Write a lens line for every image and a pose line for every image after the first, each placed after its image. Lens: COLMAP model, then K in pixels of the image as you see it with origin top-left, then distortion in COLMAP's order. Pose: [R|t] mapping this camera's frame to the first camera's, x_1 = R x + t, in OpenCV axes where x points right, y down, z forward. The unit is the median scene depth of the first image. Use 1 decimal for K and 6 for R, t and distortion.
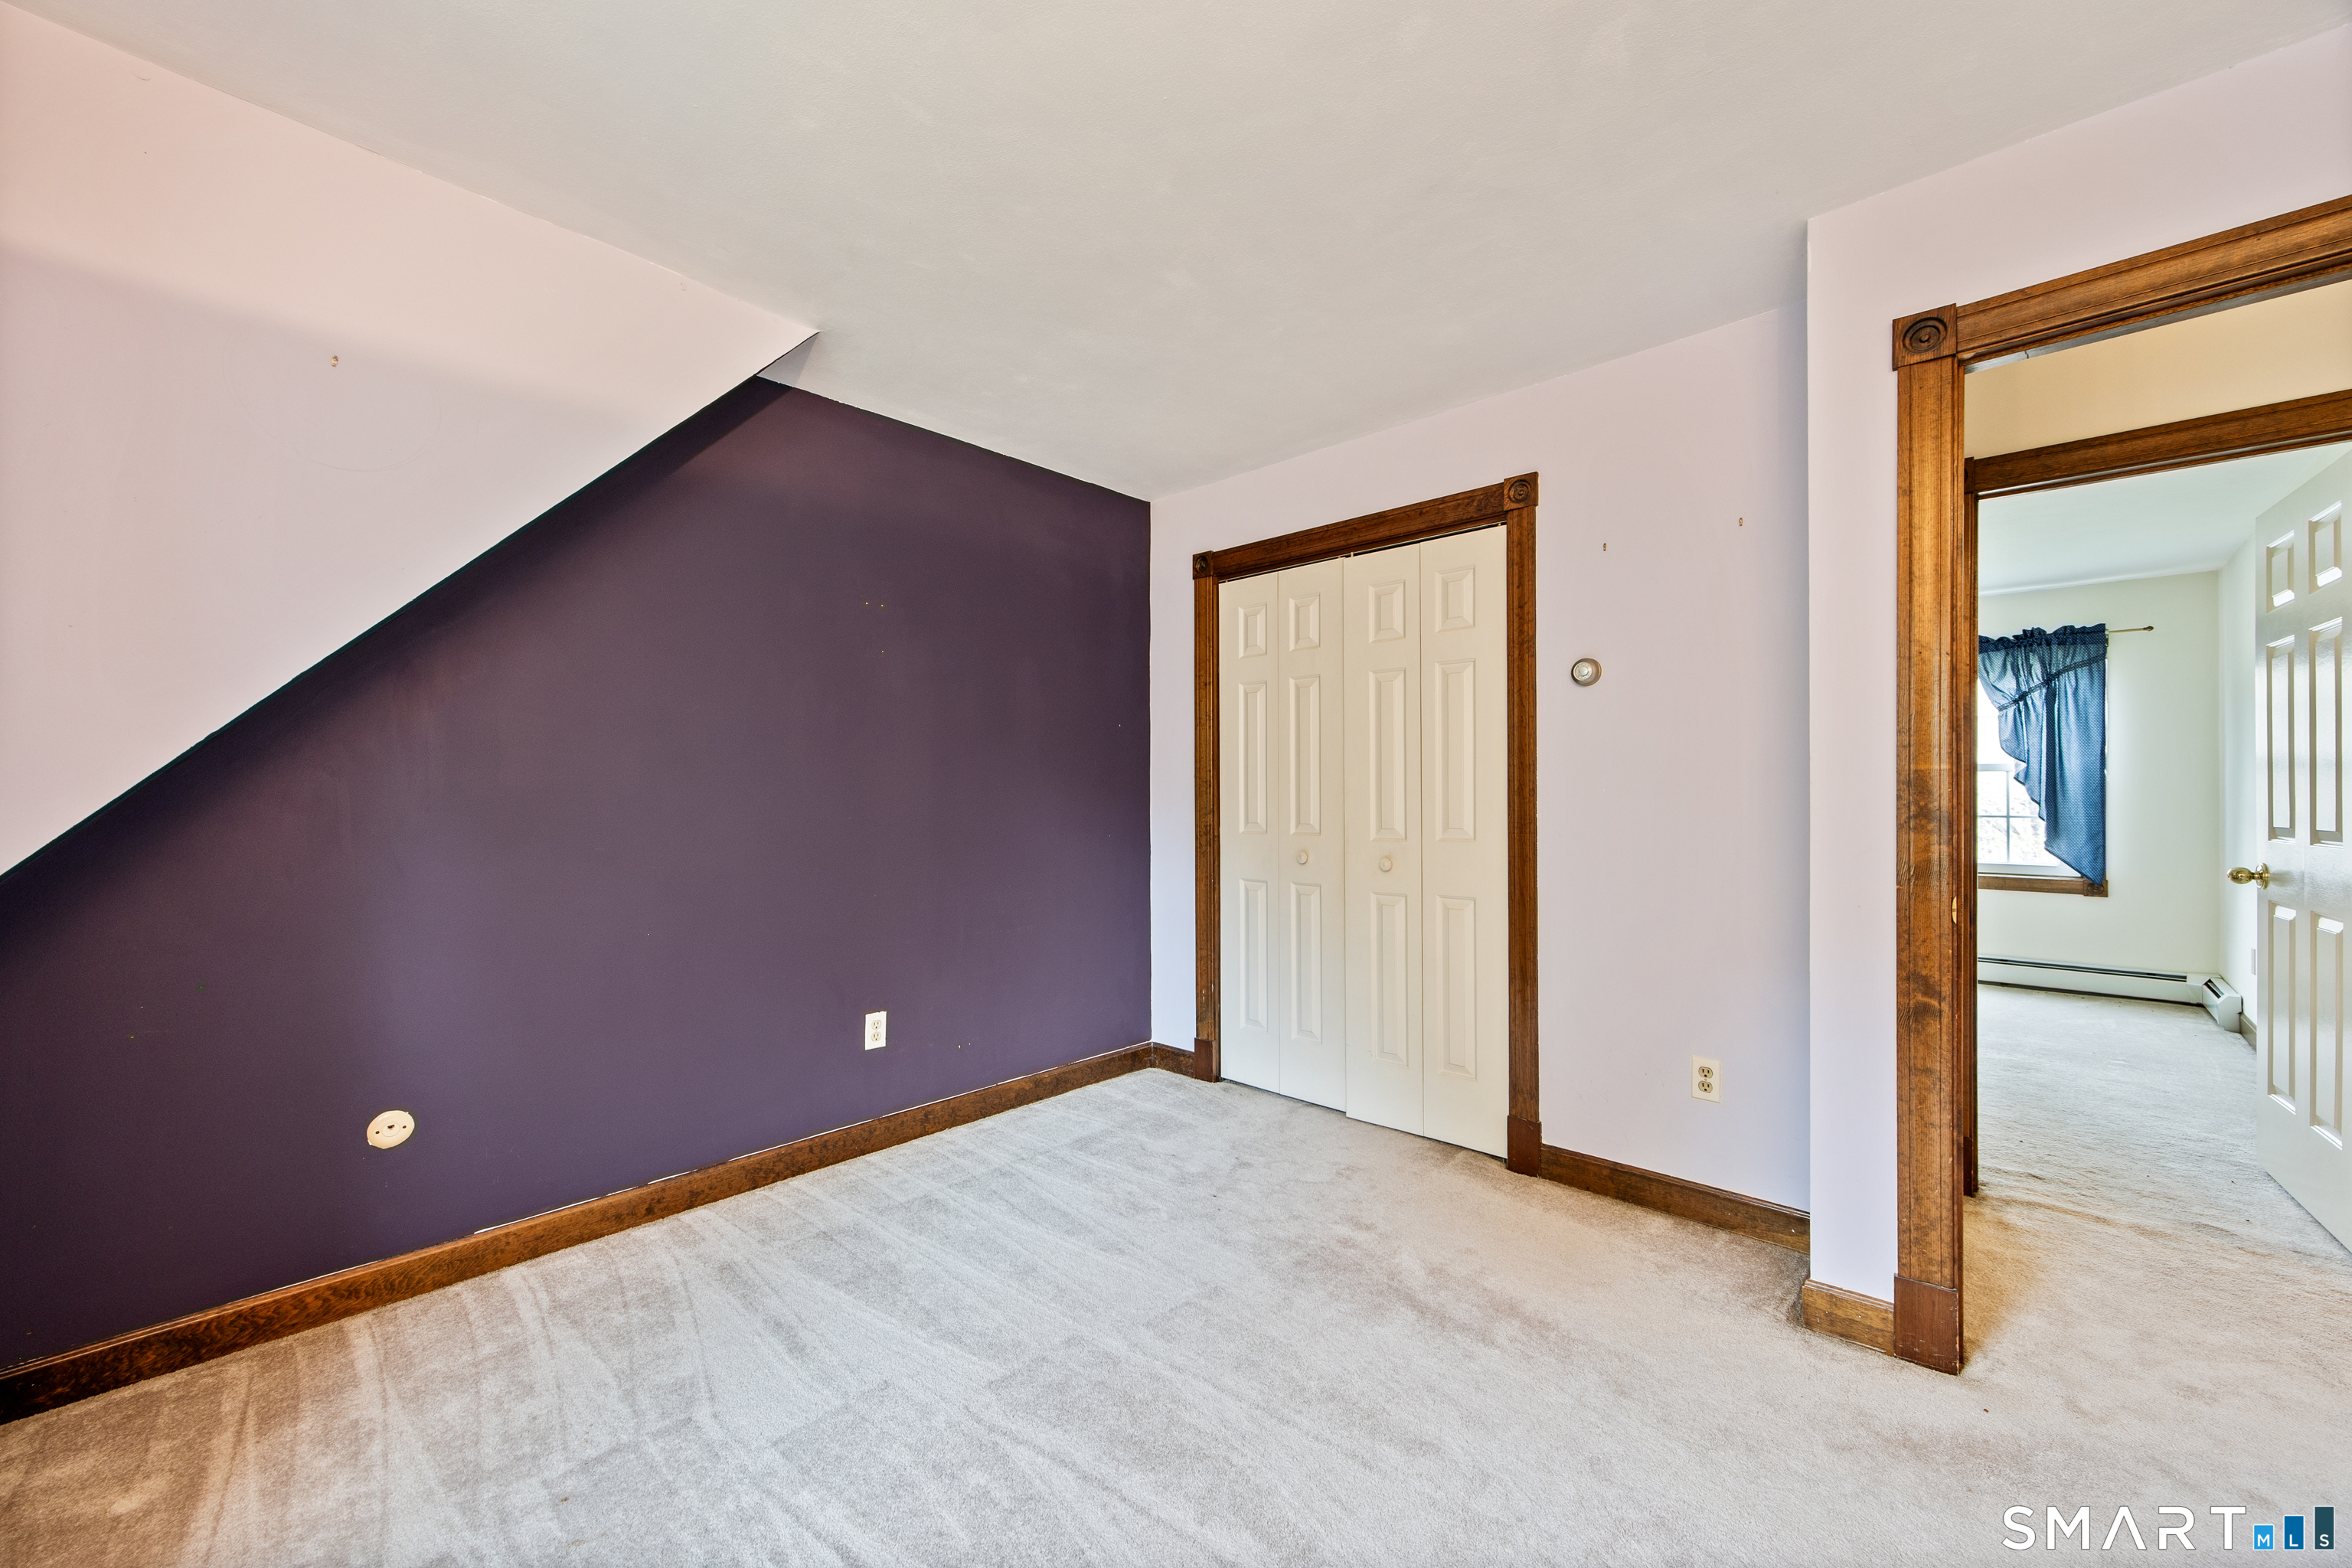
lens RADIAL K [[916.0, 0, 1177.7], [0, 916.0, 796.6], [0, 0, 1]] dist [-0.000103, 0.000120]
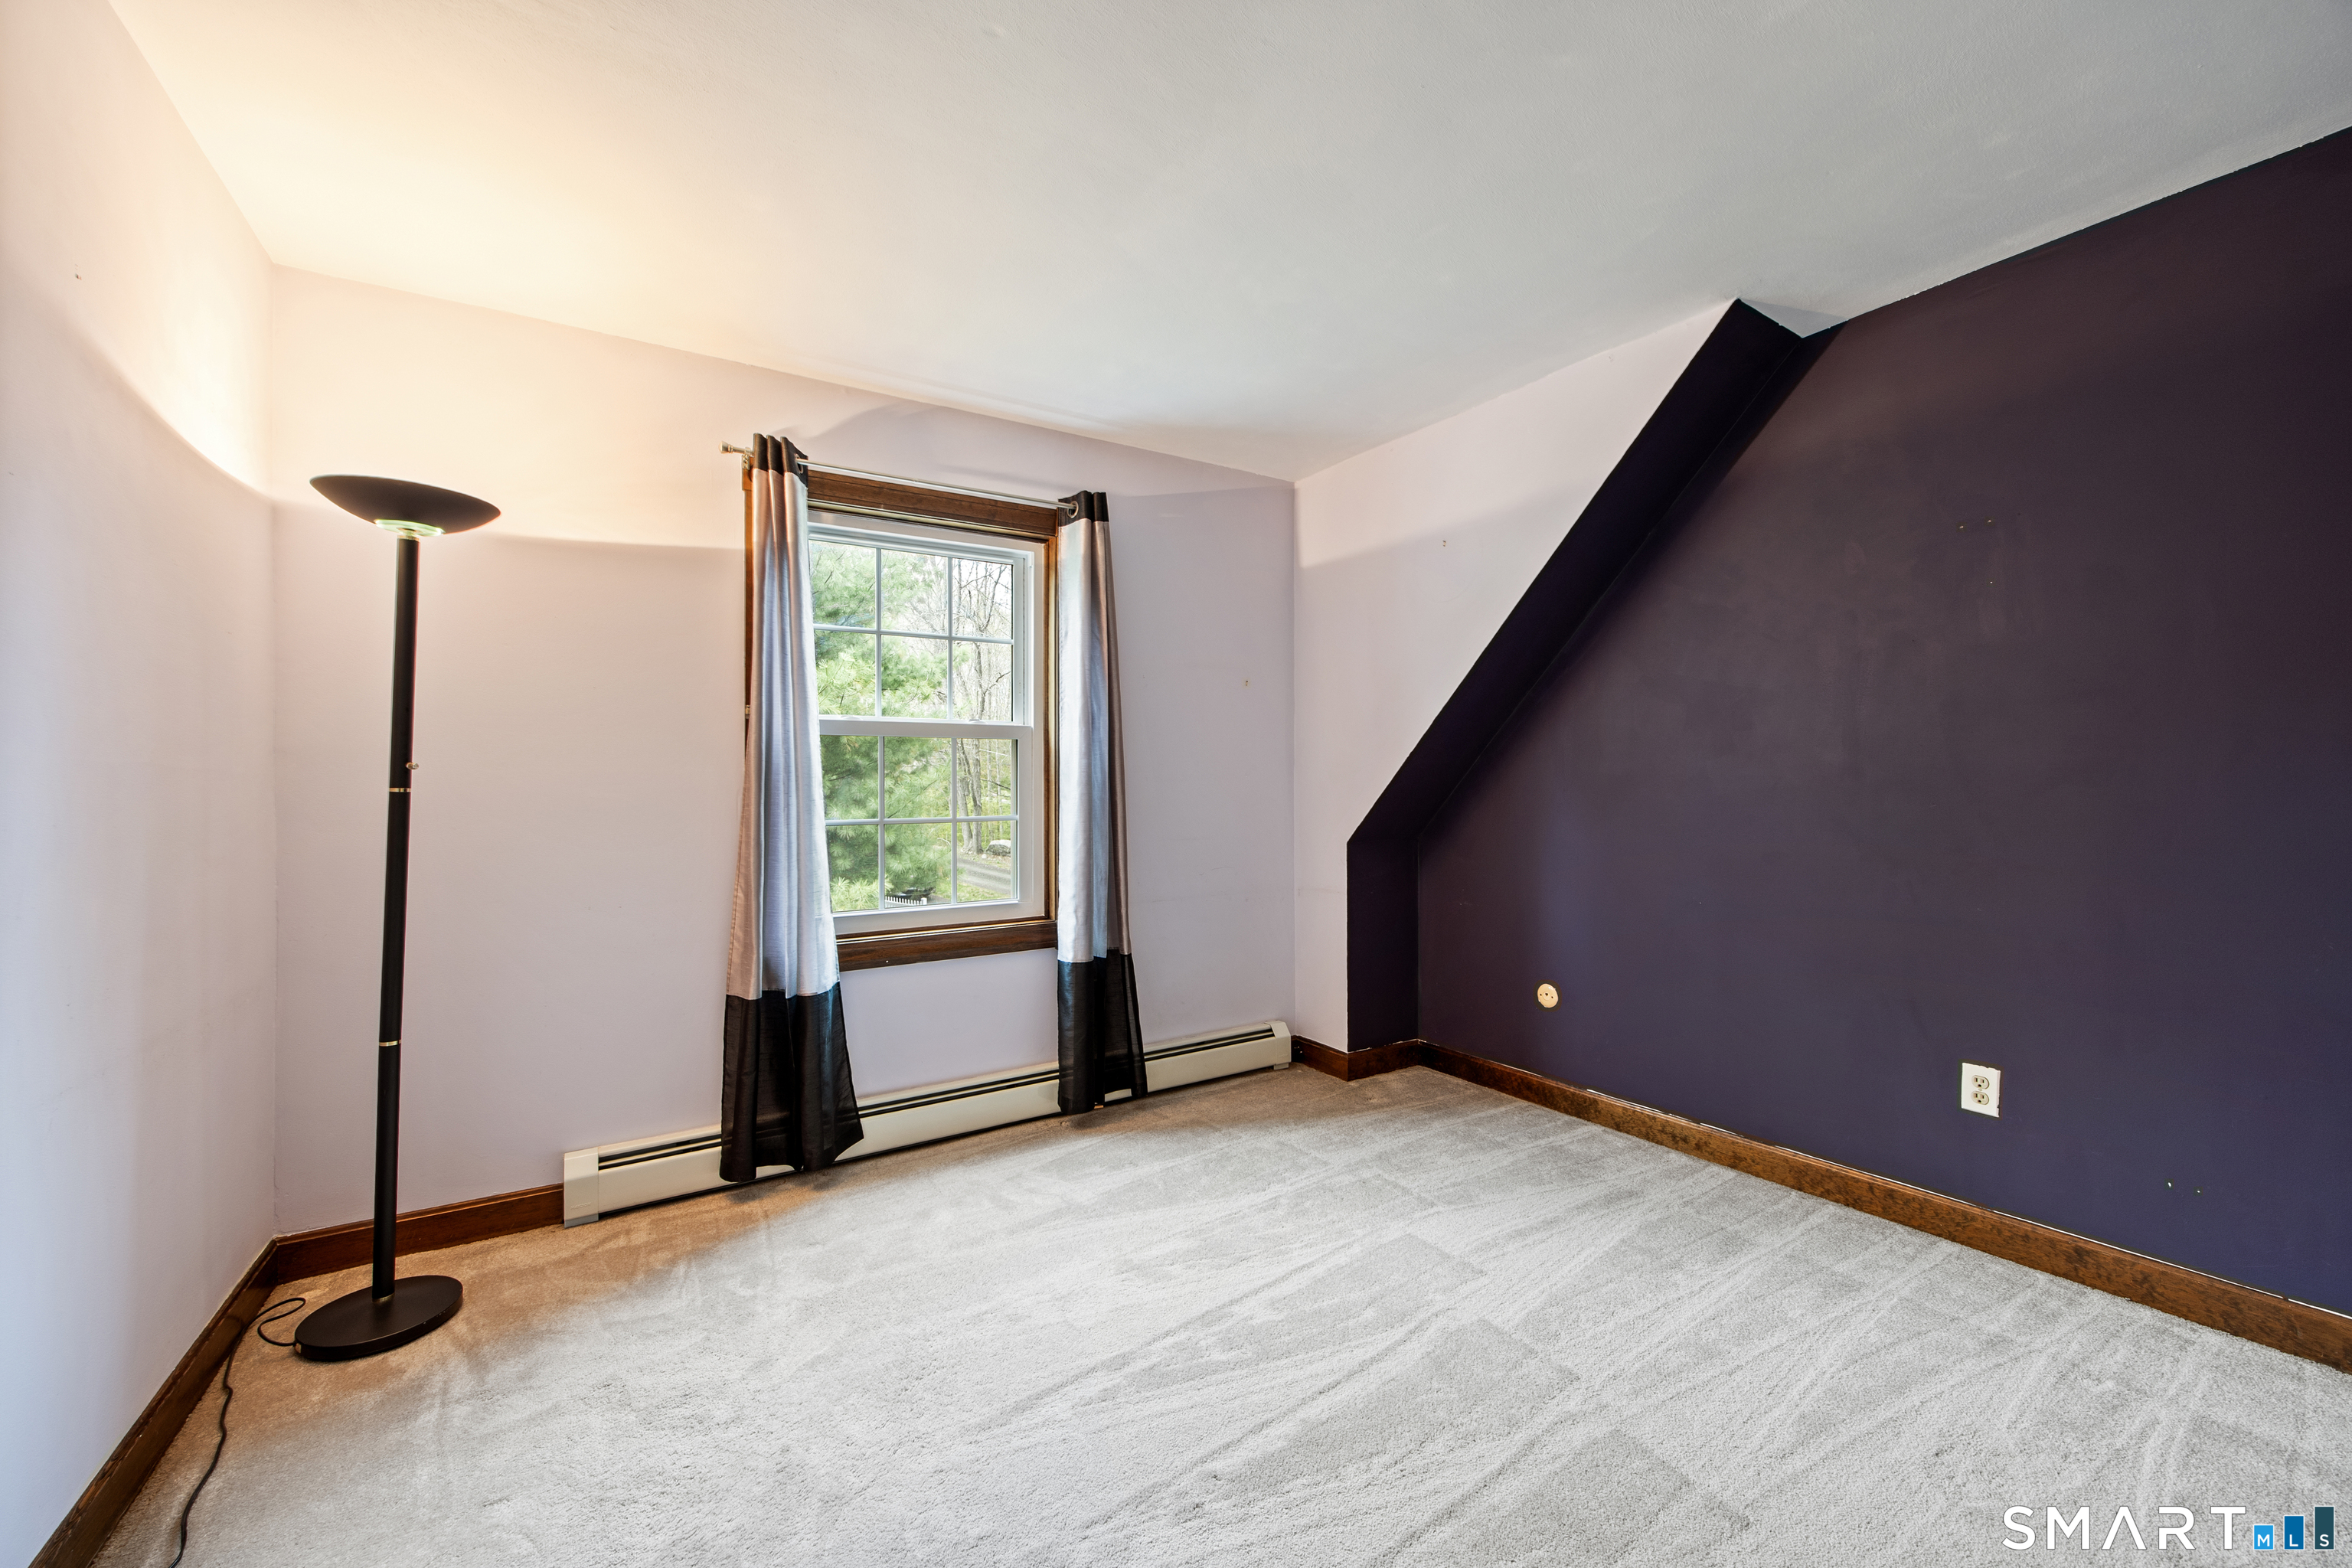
lens RADIAL K [[916.0, 0, 1177.7], [0, 916.0, 796.6], [0, 0, 1]] dist [-0.000103, 0.000120]
pose [[-0.257498, 0.010328, -0.966224, 1.465963], [0.003849, 0.999946, 0.009663, 0.017950], [0.966271, -0.001231, -0.257524, 1.472426]]
